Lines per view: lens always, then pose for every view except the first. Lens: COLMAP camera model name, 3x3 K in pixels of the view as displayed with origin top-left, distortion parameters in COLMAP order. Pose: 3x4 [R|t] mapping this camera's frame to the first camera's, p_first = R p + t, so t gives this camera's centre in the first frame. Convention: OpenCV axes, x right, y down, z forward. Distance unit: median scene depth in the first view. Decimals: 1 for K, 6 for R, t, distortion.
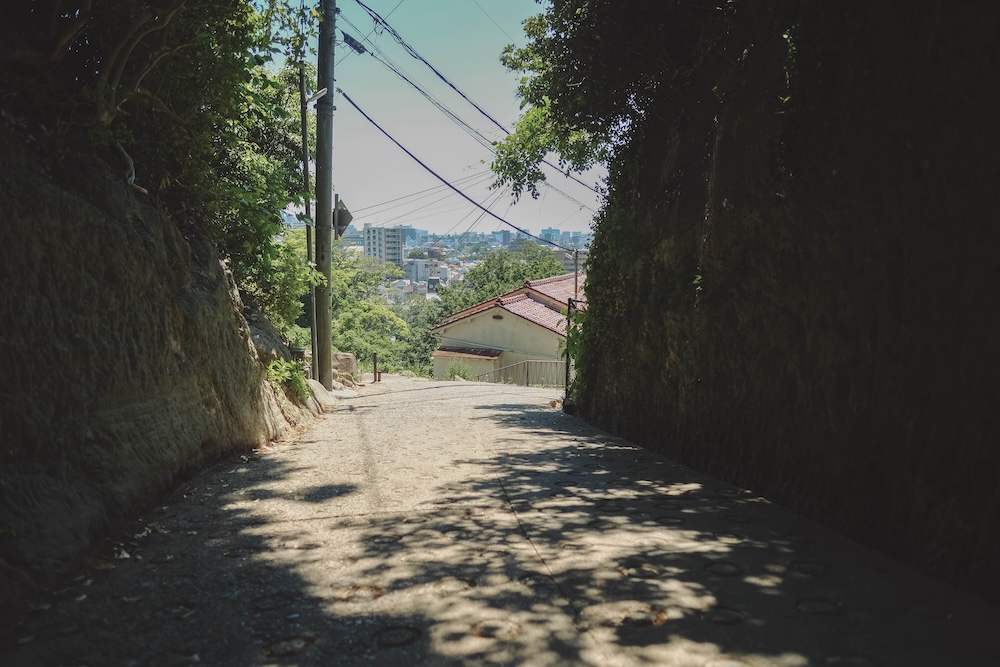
lens RADIAL K [[697.4, 0, 500.0], [0, 697.4, 333.5], [0, 0, 1]] dist [-0.002832, -0.001607]
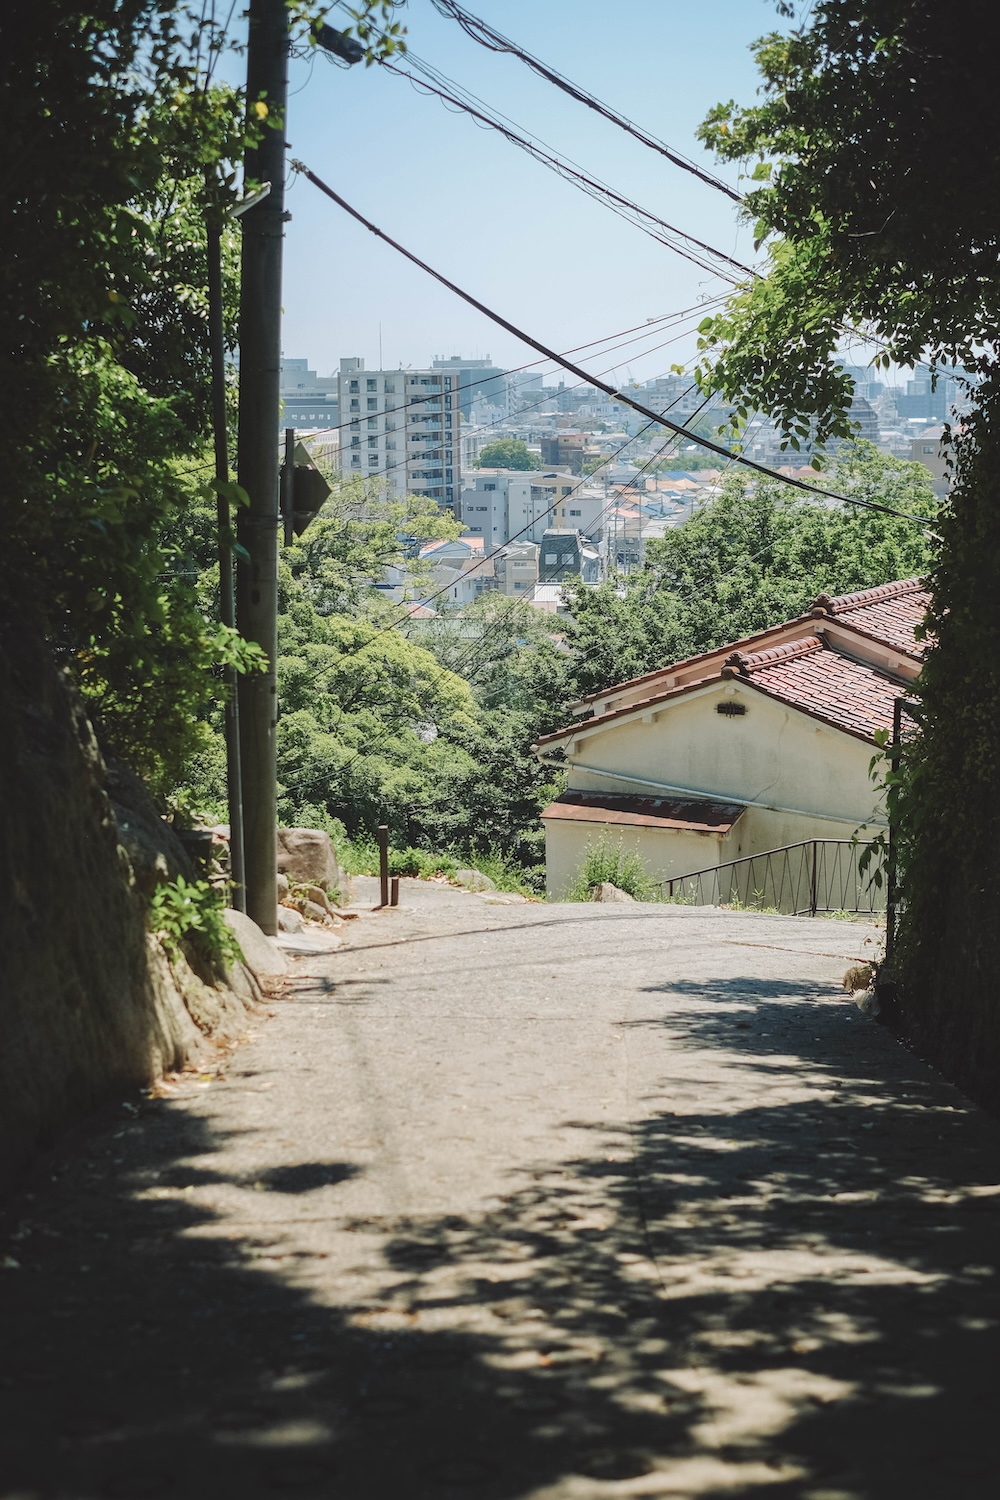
lens RADIAL K [[2326.4, 0, 500.0], [0, 2326.4, 750.0], [0, 0, 1]] dist [-0.002851, 0.040246]
pose [[0.992586, 0.009182, -0.121194, 0.043874], [-0.006285, 0.999686, 0.024263, -0.058400], [0.121379, -0.023321, 0.992332, -0.299519]]
